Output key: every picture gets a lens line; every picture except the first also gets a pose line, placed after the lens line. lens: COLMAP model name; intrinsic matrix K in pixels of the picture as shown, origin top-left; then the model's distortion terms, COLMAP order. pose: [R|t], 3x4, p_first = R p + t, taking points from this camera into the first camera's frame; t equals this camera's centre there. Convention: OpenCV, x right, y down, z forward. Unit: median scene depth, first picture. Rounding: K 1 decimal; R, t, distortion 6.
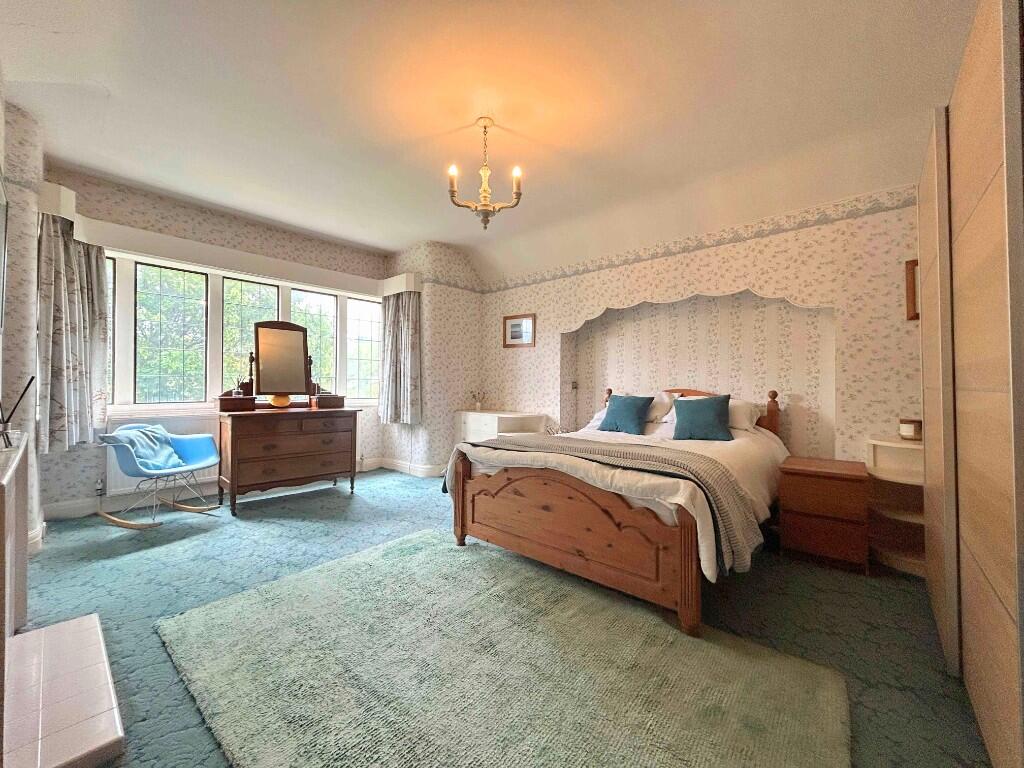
lens RADIAL K [[407.8, 0, 509.3], [0, 407.8, 379.2], [0, 0, 1]] dist [-0.002784, -0.000268]
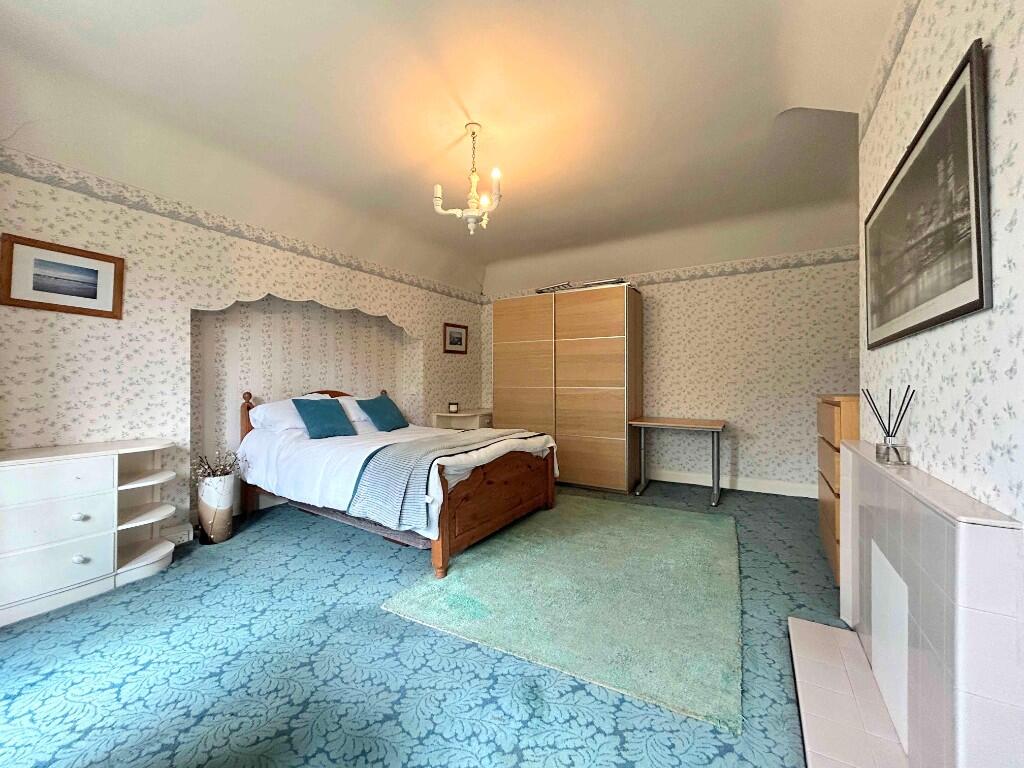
lens RADIAL K [[407.8, 0, 509.2], [0, 407.8, 383.4], [0, 0, 1]] dist [-0.002784, -0.000268]
pose [[-0.183524, -0.007829, 0.982984, -0.756283], [-0.017985, 0.999828, 0.004605, -0.008293], [-0.982851, -0.016834, -0.183633, 0.776797]]
